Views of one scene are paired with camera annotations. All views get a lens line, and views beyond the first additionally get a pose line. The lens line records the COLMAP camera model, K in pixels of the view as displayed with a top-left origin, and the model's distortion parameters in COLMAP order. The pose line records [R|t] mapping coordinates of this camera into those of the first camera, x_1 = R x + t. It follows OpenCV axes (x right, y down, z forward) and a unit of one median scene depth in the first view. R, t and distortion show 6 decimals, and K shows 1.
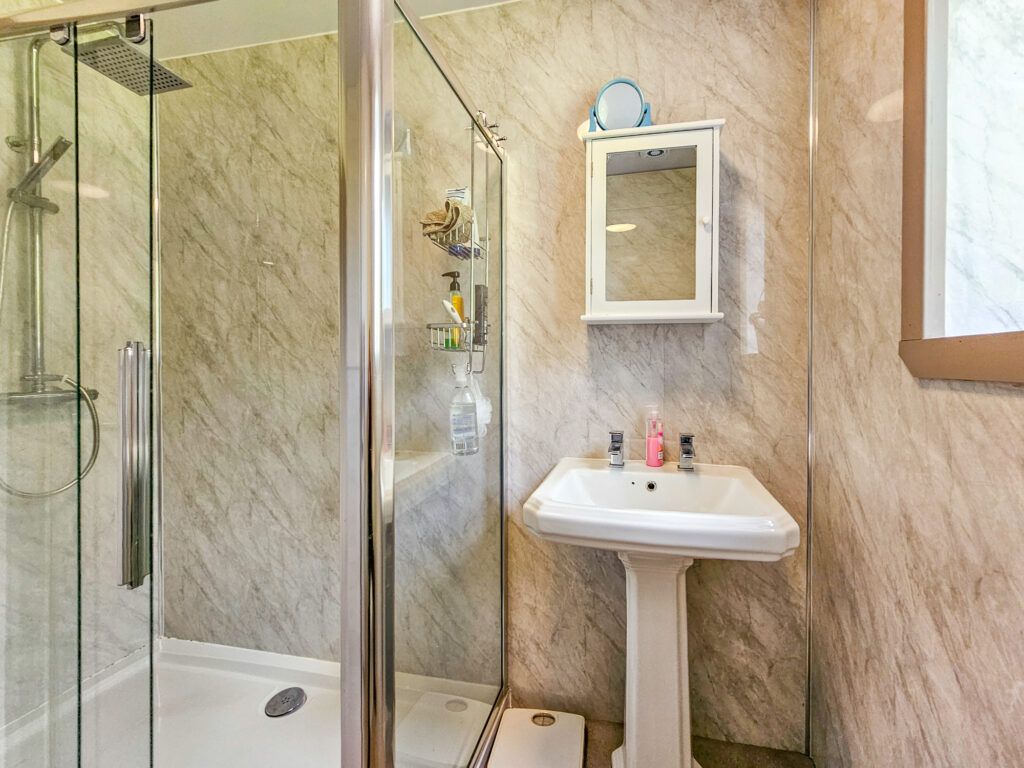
lens RADIAL K [[433.3, 0, 510.7], [0, 433.3, 375.5], [0, 0, 1]] dist [-0.006955, 0.000998]
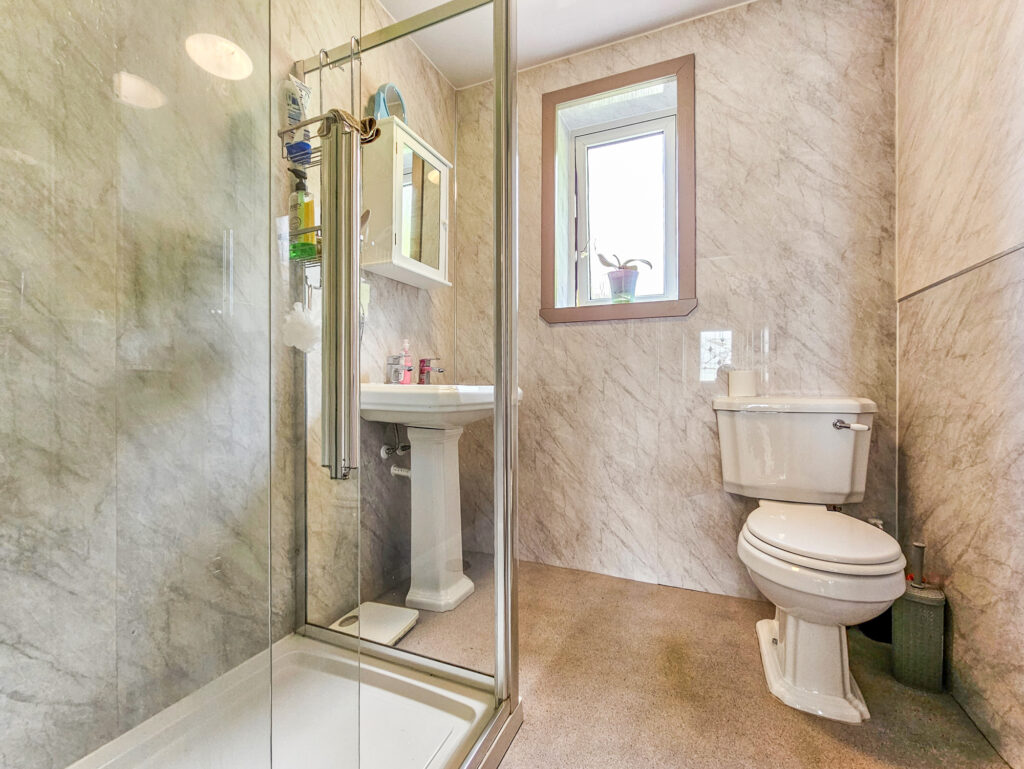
lens RADIAL K [[433.3, 0, 513.7], [0, 433.3, 387.0], [0, 0, 1]] dist [-0.006955, 0.000998]
pose [[0.218056, -0.004077, 0.975928, -0.919283], [0.005482, 0.999981, 0.002952, 0.212512], [-0.975921, 0.004706, 0.218074, 0.366323]]
